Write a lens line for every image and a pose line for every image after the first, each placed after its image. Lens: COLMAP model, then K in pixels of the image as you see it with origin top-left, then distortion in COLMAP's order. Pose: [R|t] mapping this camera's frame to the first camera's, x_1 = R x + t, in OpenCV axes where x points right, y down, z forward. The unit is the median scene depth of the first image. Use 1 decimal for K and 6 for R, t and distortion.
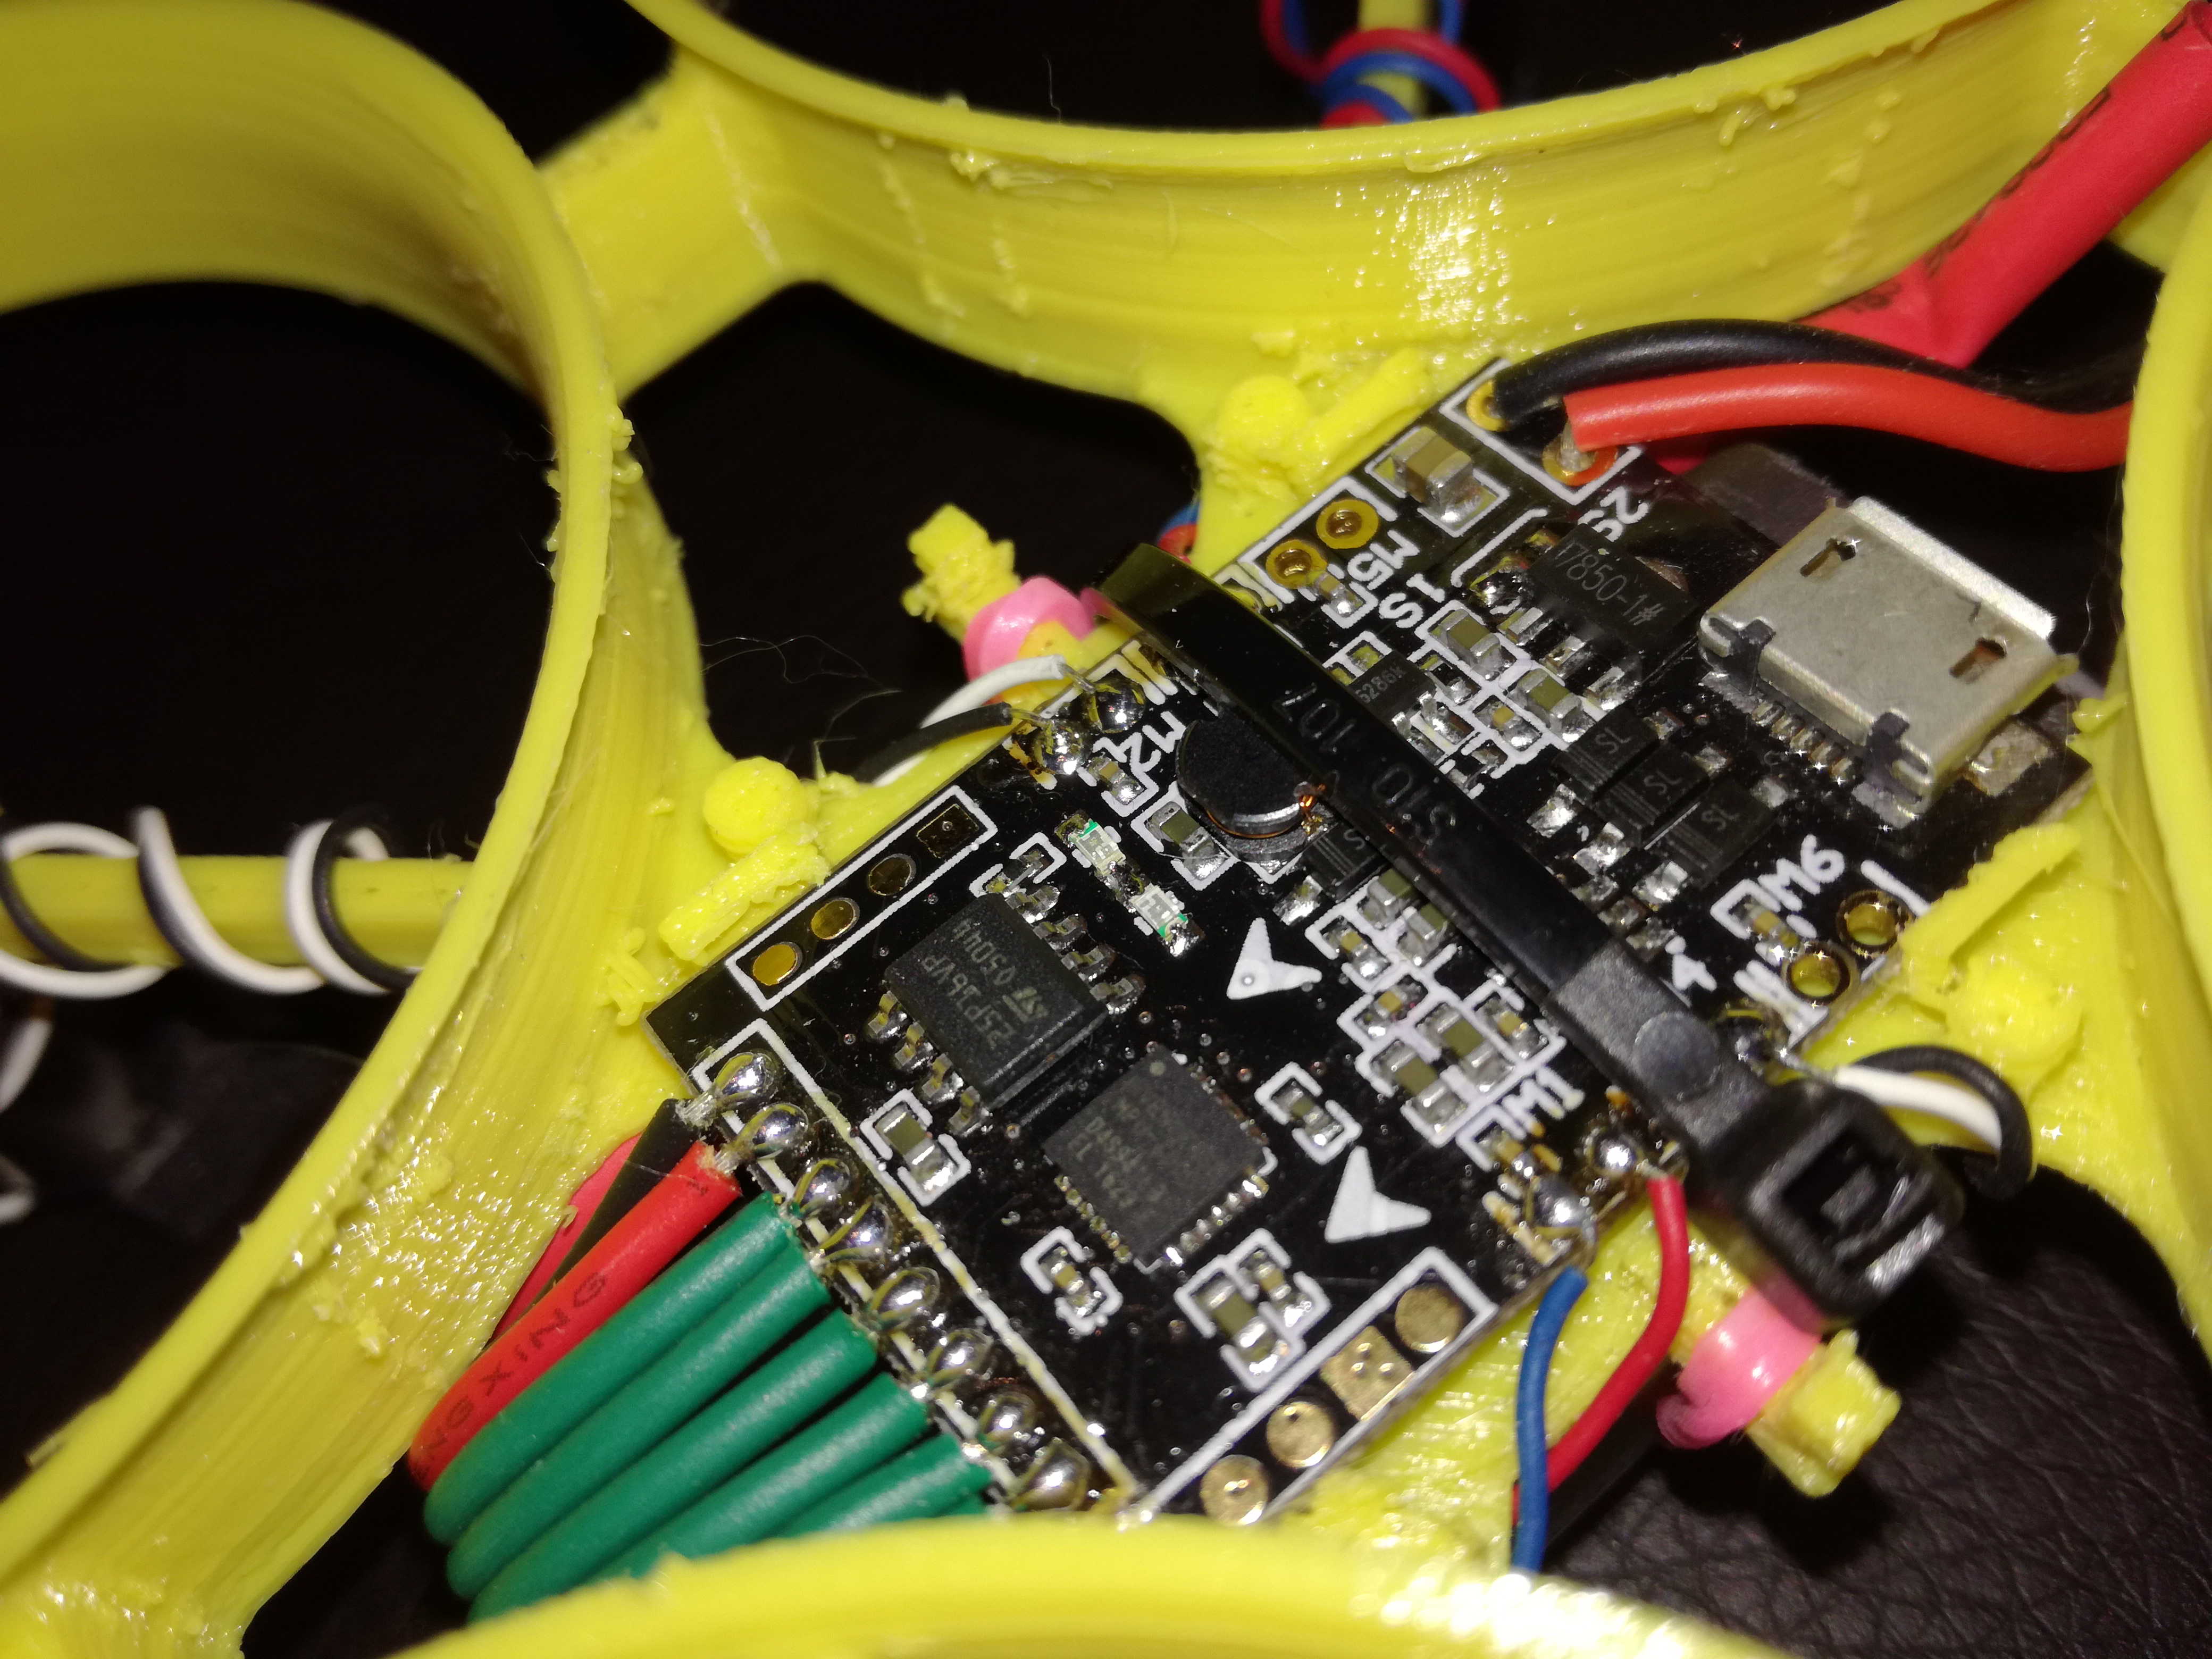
lens RADIAL K [[1914.7, 0, 1106.0], [0, 1914.7, 829.5], [0, 0, 1]] dist [0.122279, -0.383971]
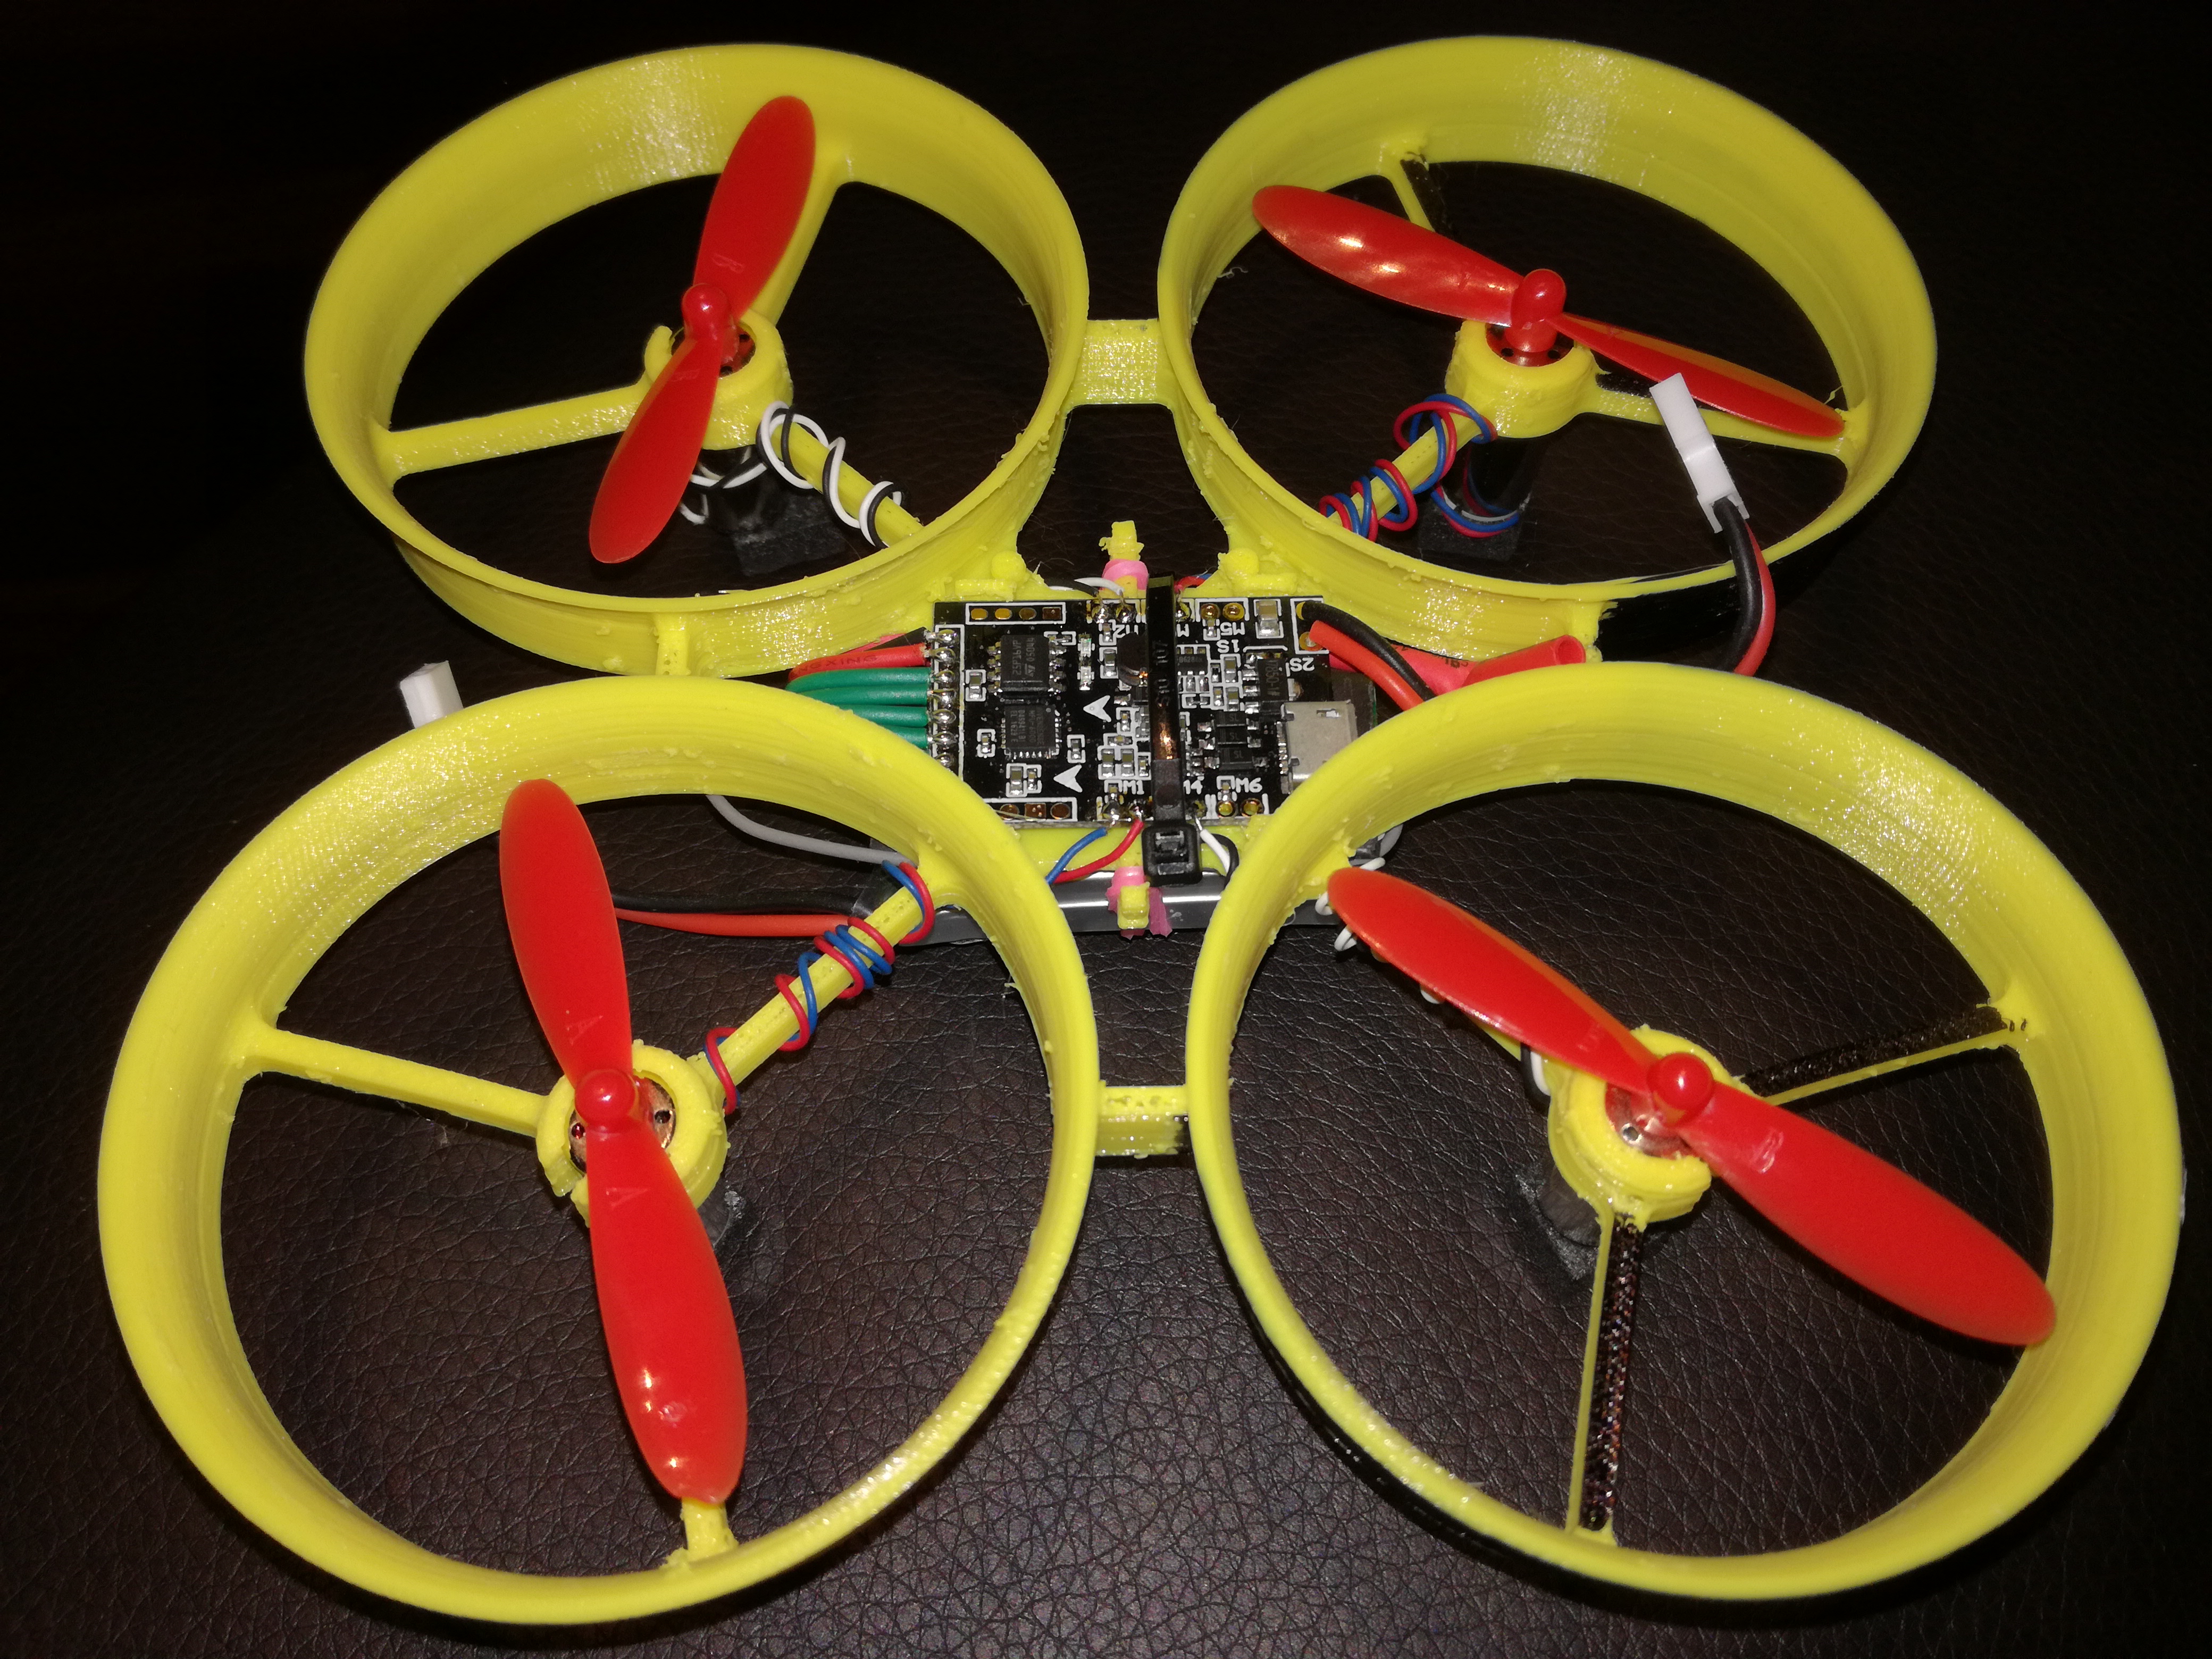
lens RADIAL K [[1914.7, 0, 1106.0], [0, 1914.7, 829.5], [0, 0, 1]] dist [0.122279, -0.383971]
pose [[0.779843, 0.610940, -0.136368, 0.606954], [-0.599913, 0.791630, 0.115871, -0.131990], [0.178744, -0.008552, 0.983859, -1.943465]]
